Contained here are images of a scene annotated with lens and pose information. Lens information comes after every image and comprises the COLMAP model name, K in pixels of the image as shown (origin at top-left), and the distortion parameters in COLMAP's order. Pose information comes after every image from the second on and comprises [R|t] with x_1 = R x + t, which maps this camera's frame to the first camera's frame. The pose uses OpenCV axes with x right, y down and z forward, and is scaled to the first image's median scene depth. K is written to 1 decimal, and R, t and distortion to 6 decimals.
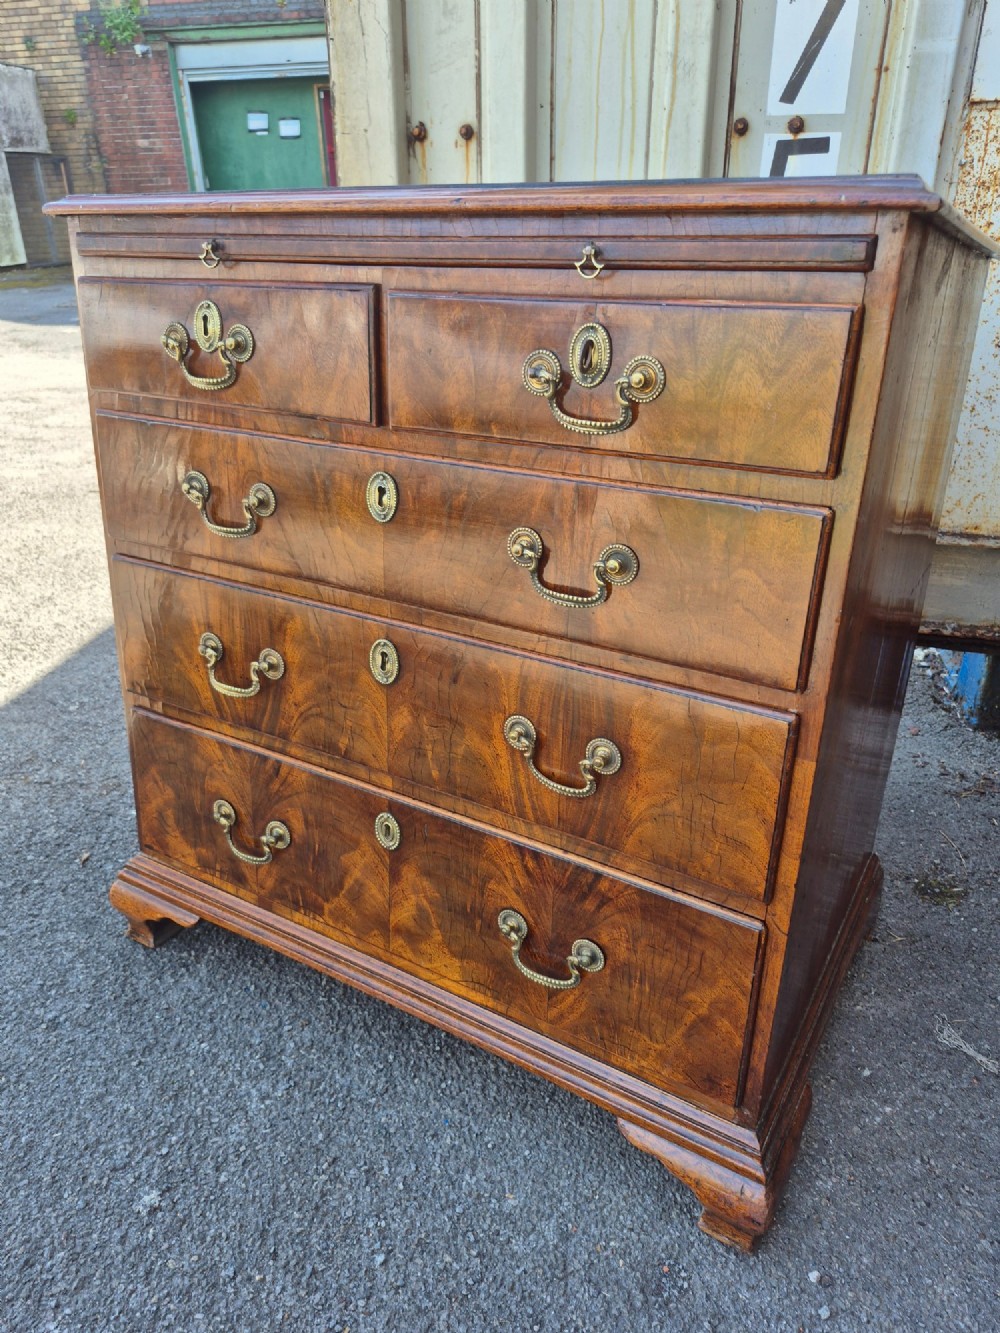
lens RADIAL K [[949.3, 0, 513.3], [0, 949.3, 642.9], [0, 0, 1]] dist [0.026490, -0.035923]
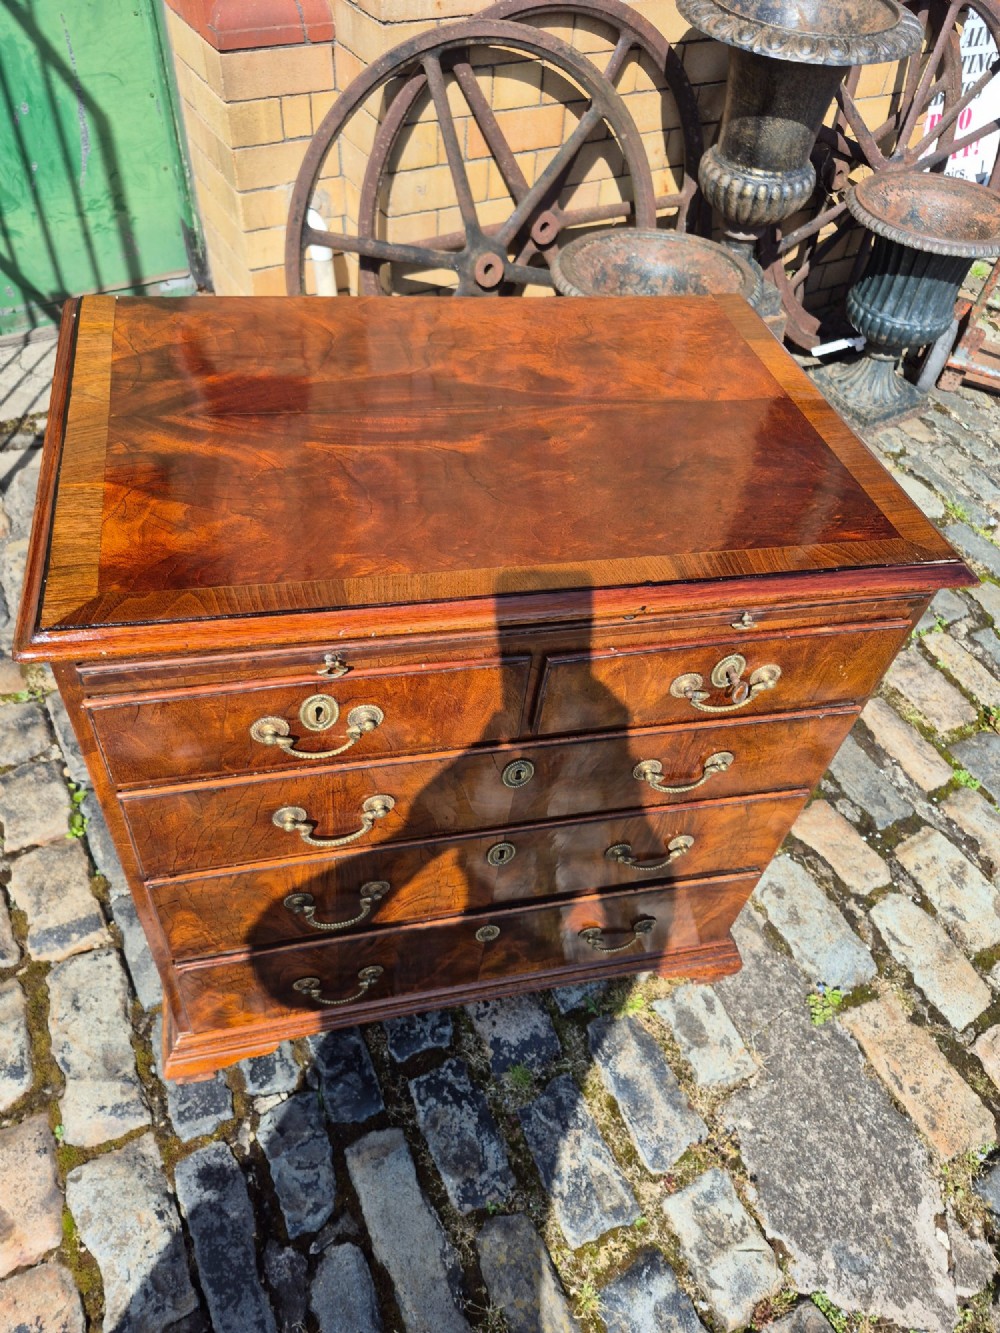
lens RADIAL K [[949.3, 0, 498.0], [0, 949.3, 658.3], [0, 0, 1]] dist [0.026490, -0.035923]
pose [[0.725610, -0.470245, 0.502354, -0.604777], [0.160705, 0.825674, 0.540774, -0.814483], [-0.669077, -0.311660, 0.674688, 0.250339]]
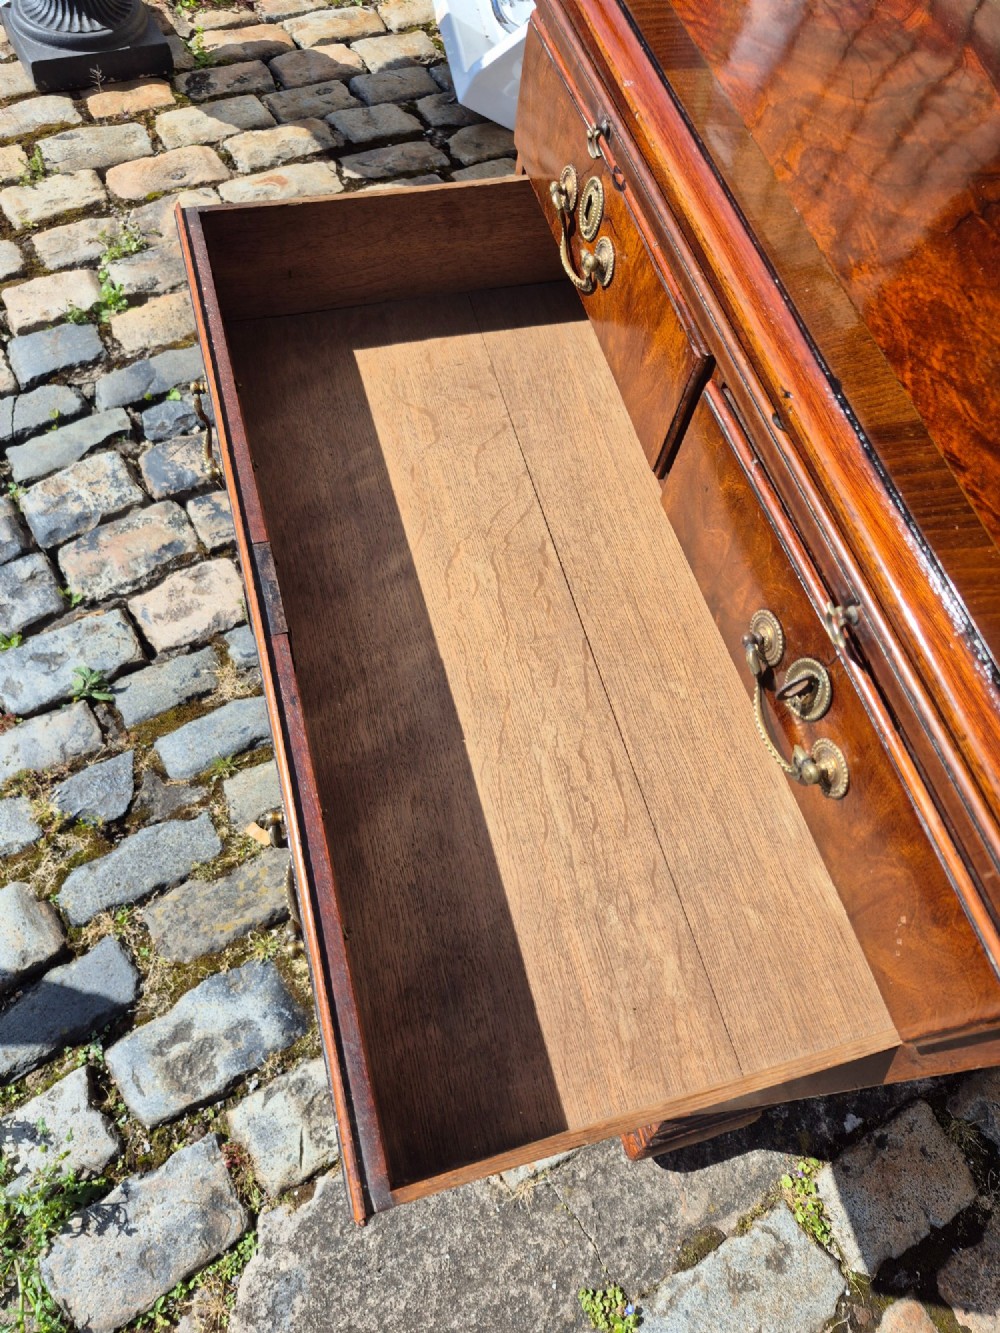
lens RADIAL K [[949.3, 0, 504.6], [0, 949.3, 662.8], [0, 0, 1]] dist [0.026490, -0.035923]
pose [[0.716133, 0.634208, -0.291432, 0.089695], [-0.321558, 0.670386, 0.668718, -0.551805], [0.619478, -0.385178, 0.684021, 0.257527]]
